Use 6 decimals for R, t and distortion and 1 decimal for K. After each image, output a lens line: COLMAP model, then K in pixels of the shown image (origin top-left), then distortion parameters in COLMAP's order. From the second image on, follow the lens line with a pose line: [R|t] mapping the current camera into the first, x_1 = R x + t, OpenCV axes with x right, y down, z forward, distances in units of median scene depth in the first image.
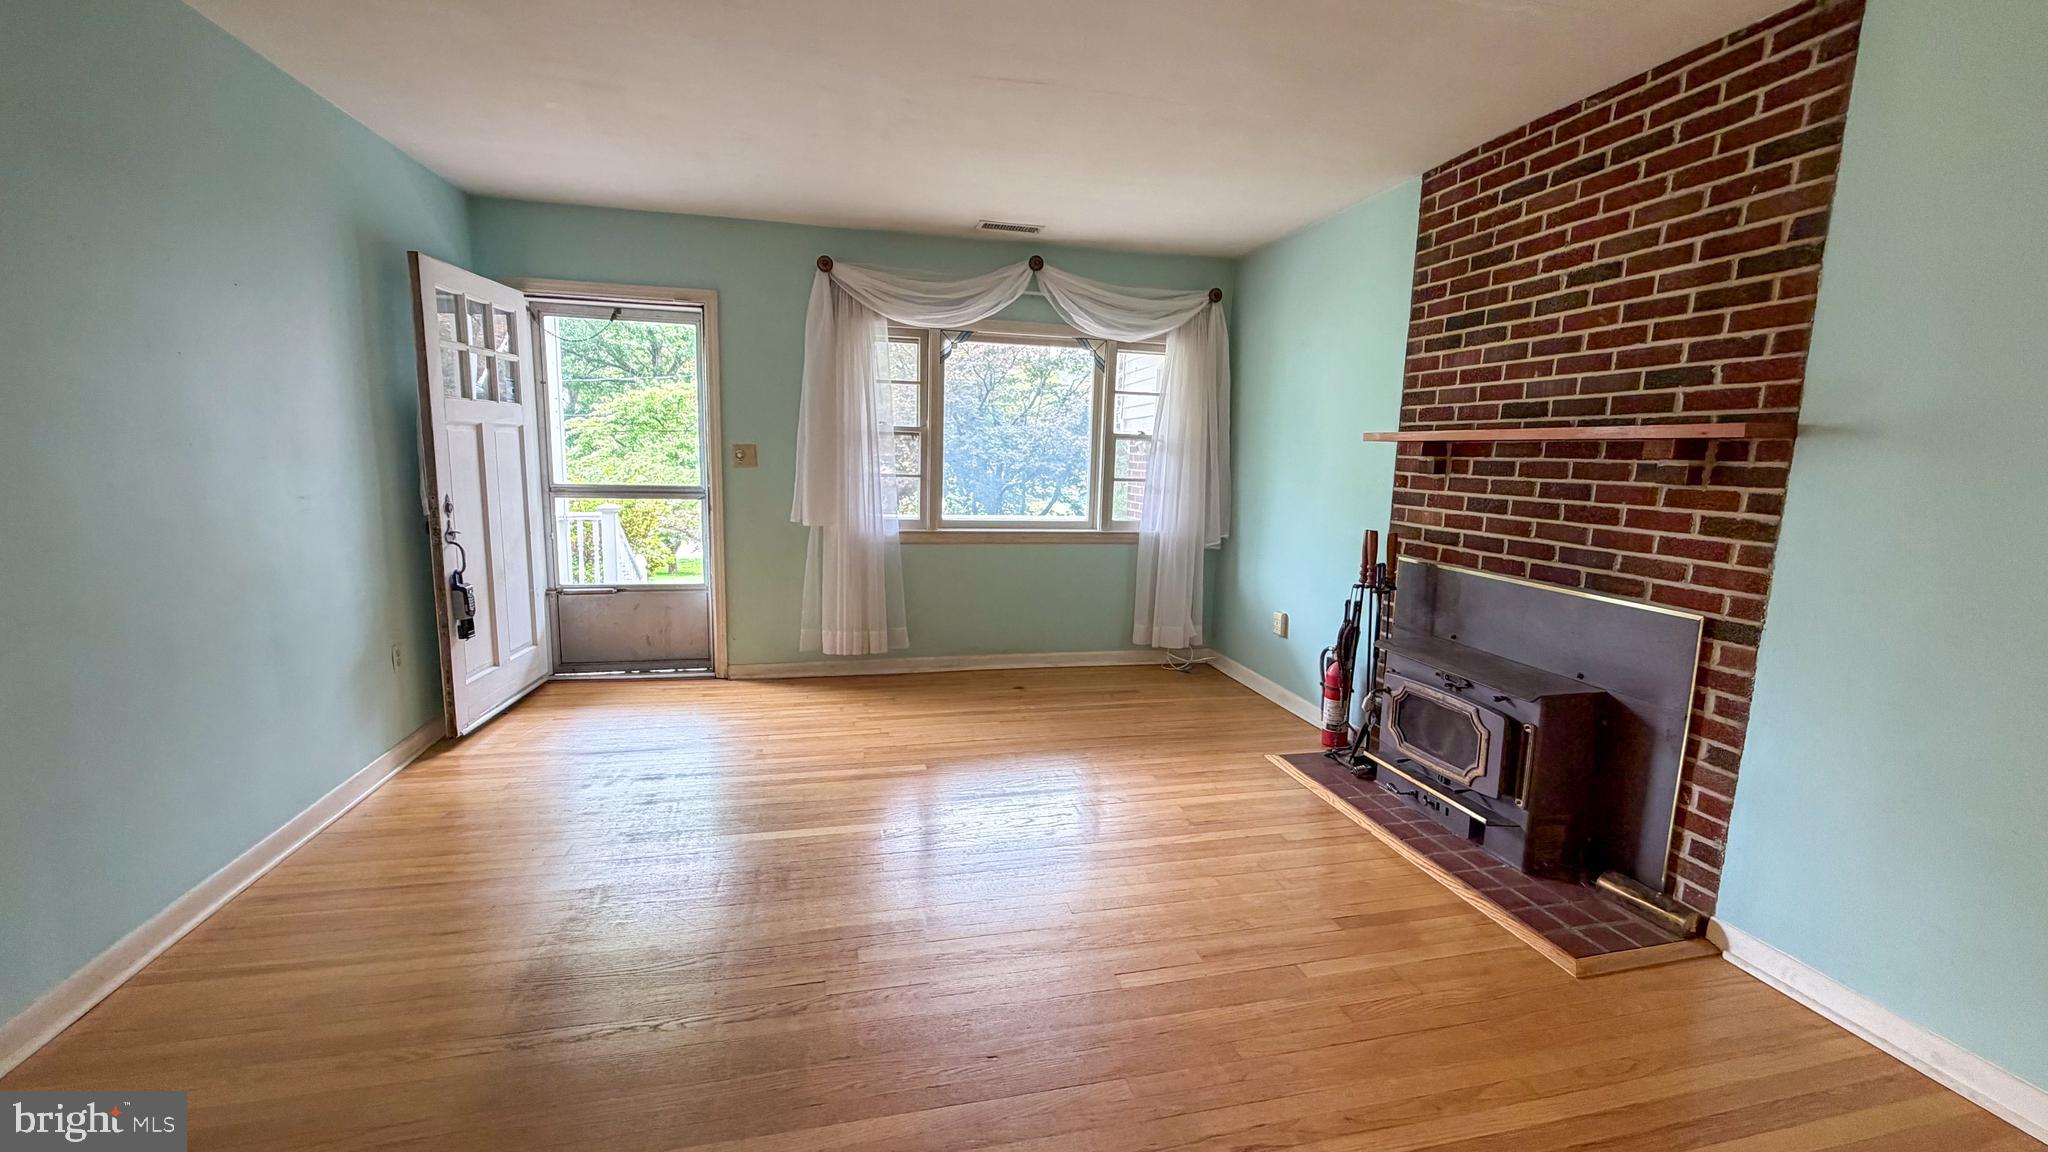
lens RADIAL K [[814.0, 0, 1015.9], [0, 814.0, 575.0], [0, 0, 1]] dist [-0.000374, 0.000545]
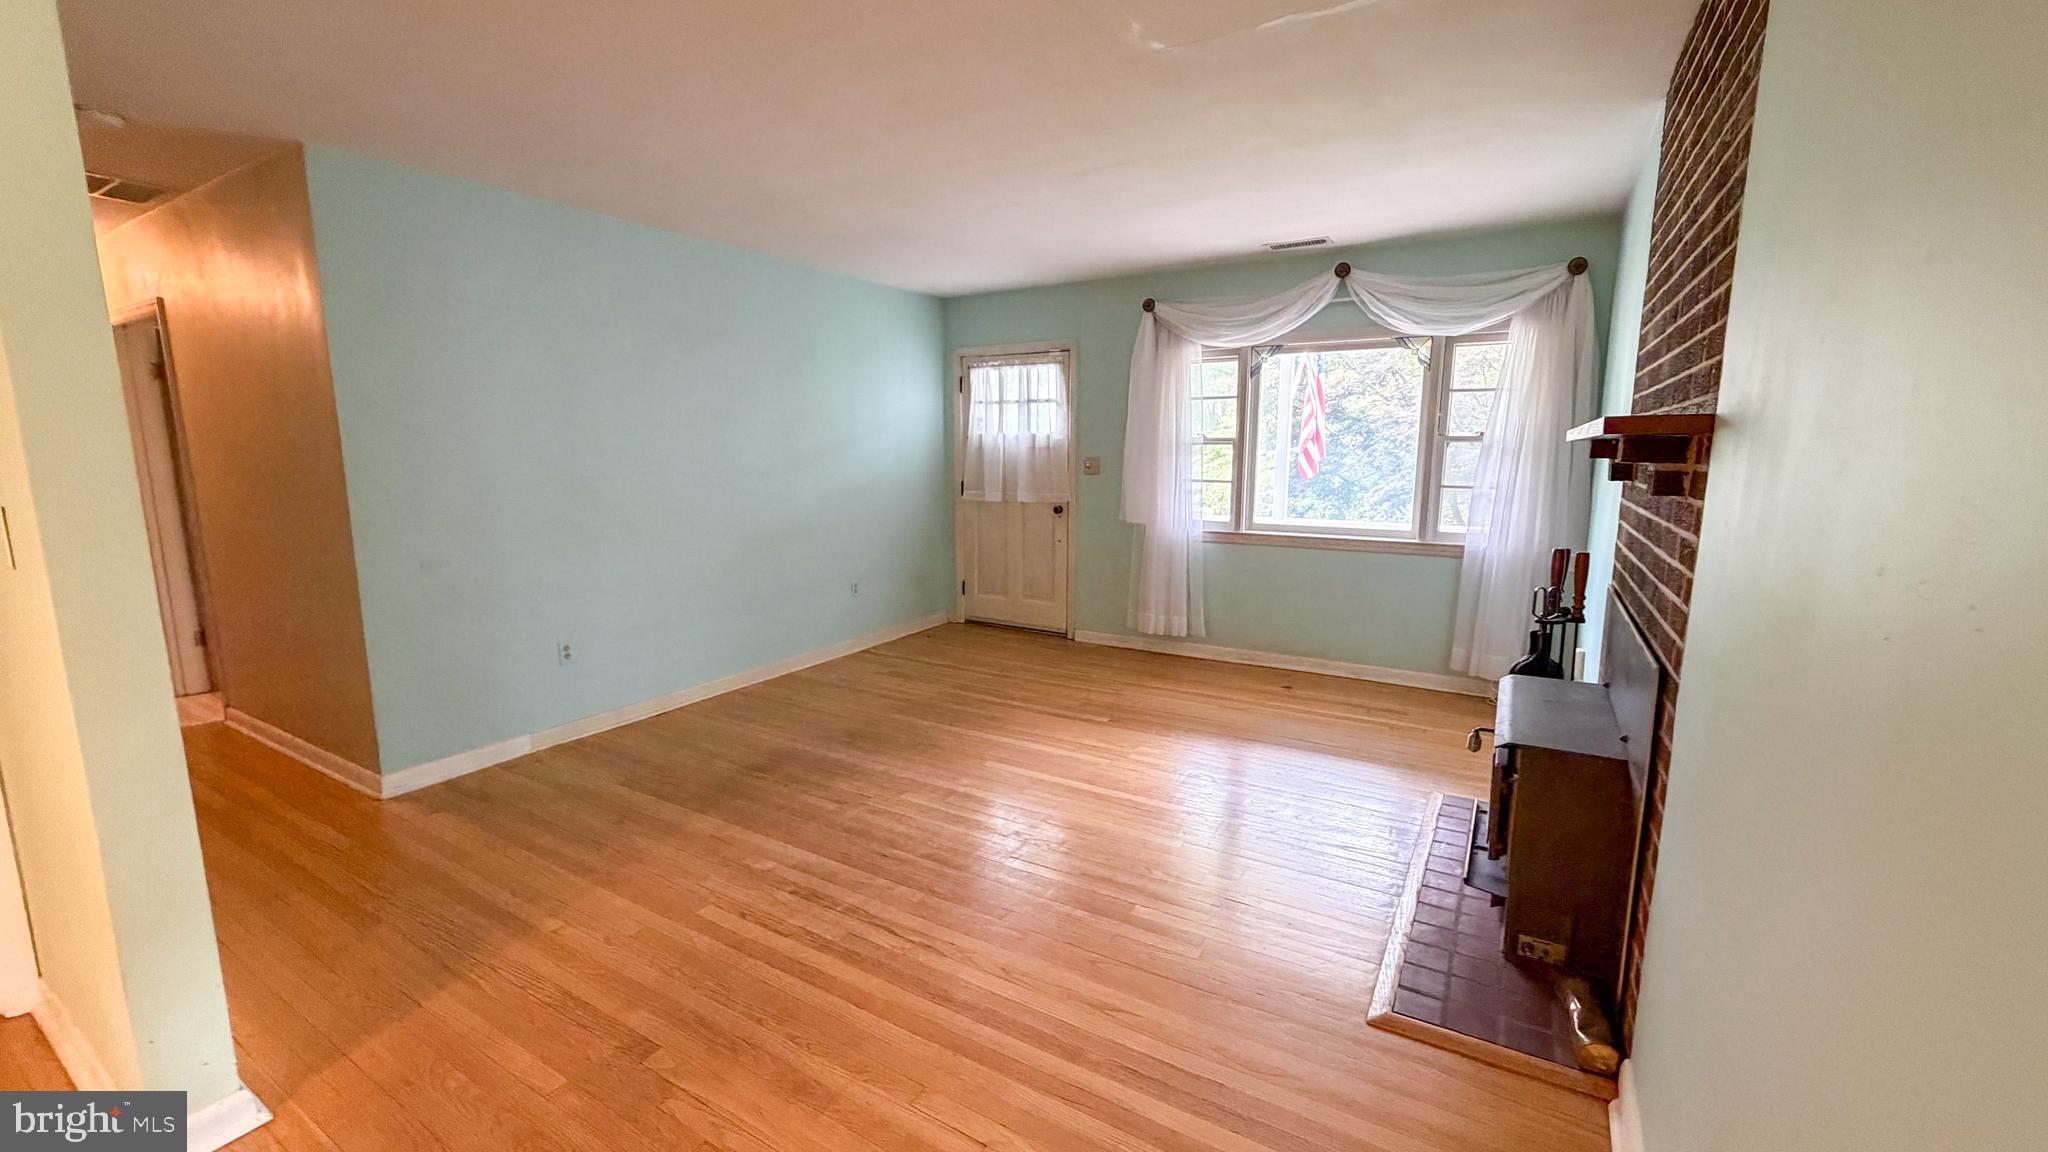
lens RADIAL K [[814.0, 0, 1015.9], [0, 814.0, 575.0], [0, 0, 1]] dist [-0.000374, 0.000545]
pose [[0.711548, 0.083234, -0.697690, 0.692846], [-0.087678, 0.995716, 0.029369, -0.004613], [0.697145, 0.040275, 0.715798, 0.024600]]
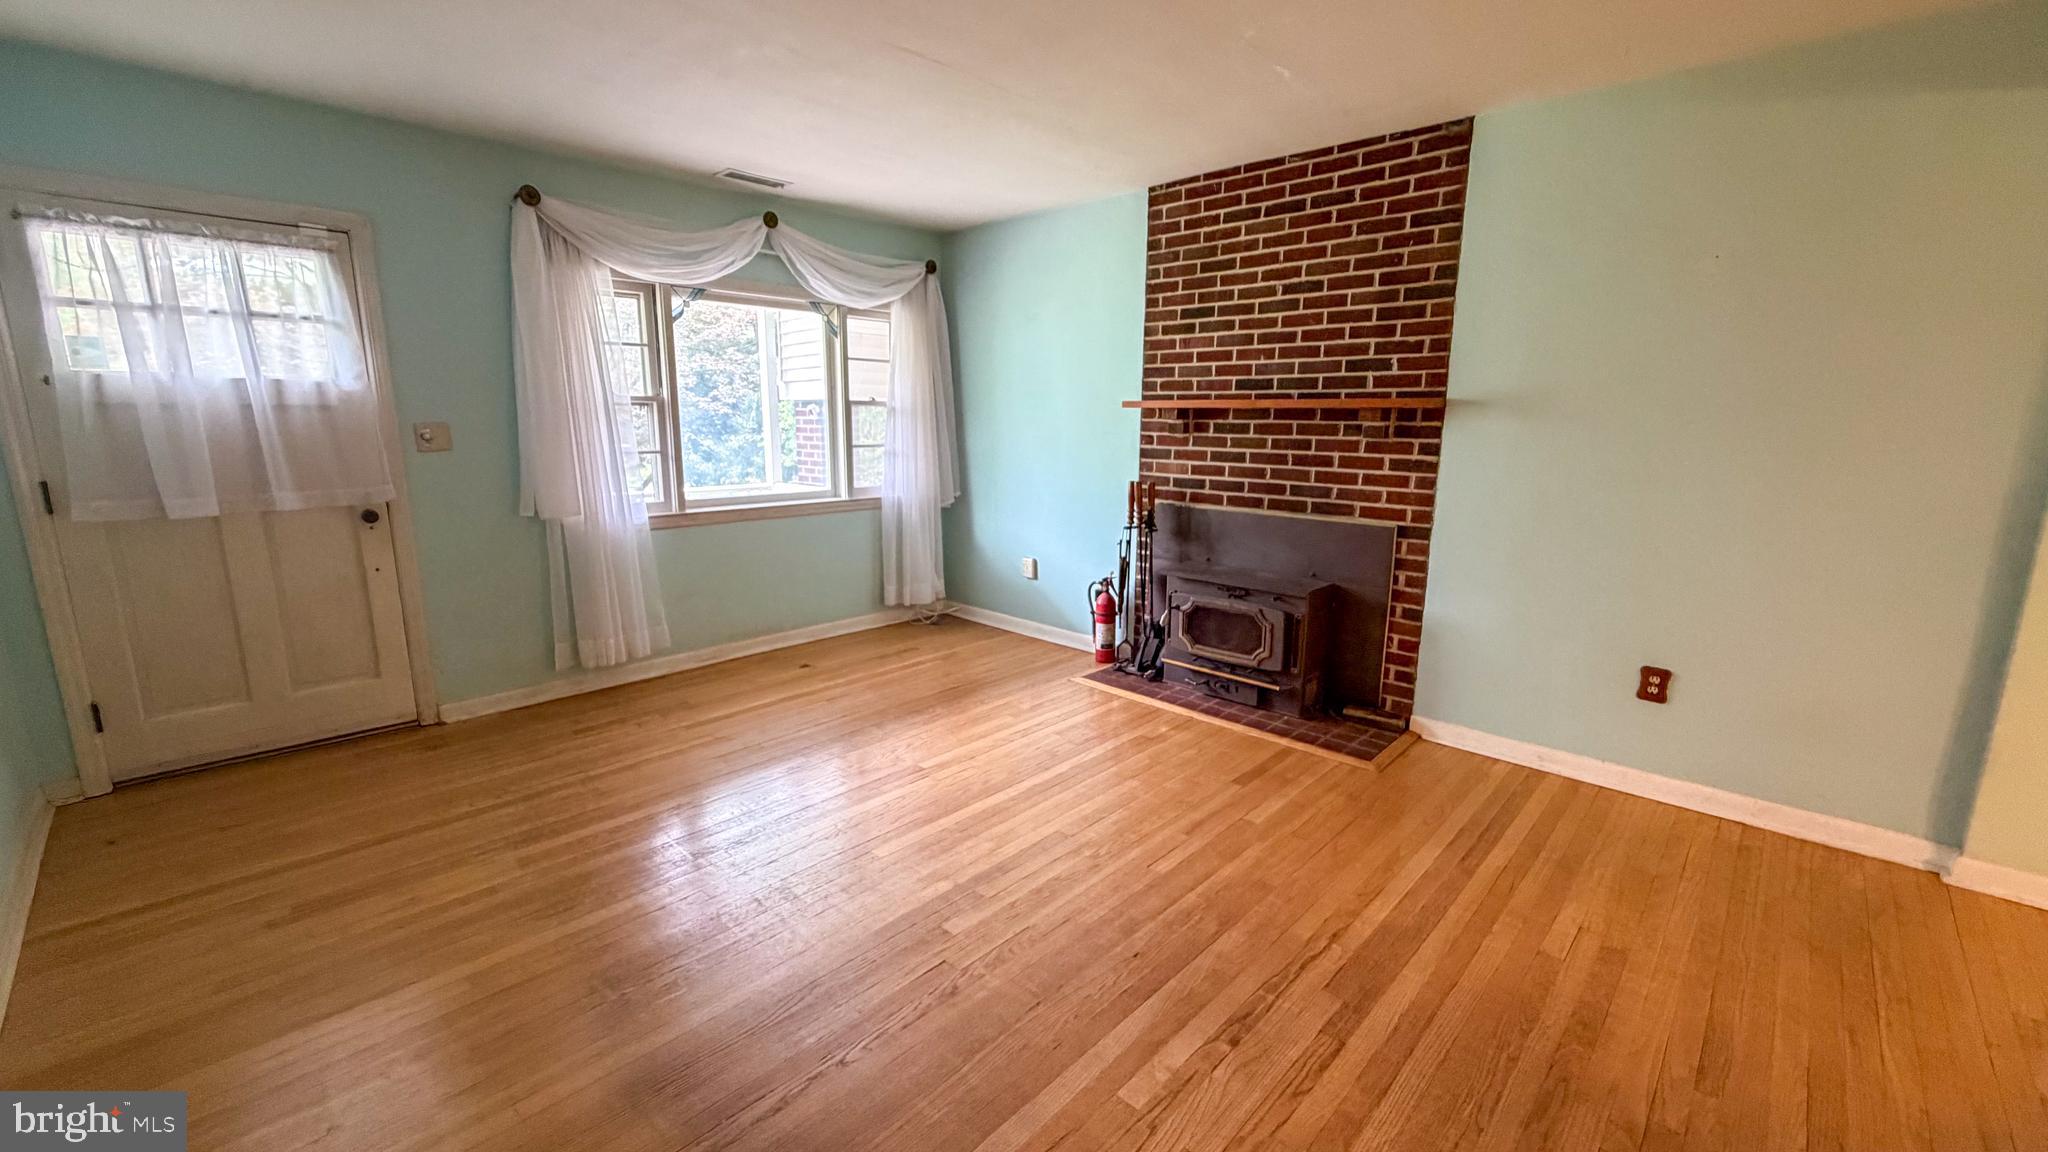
lens RADIAL K [[814.0, 0, 1015.9], [0, 814.0, 575.0], [0, 0, 1]] dist [-0.000374, 0.000545]
pose [[0.839607, -0.125629, 0.528467, -0.423101], [0.097024, 0.991927, 0.081656, -0.036151], [-0.534459, -0.017285, 0.845018, 0.066210]]
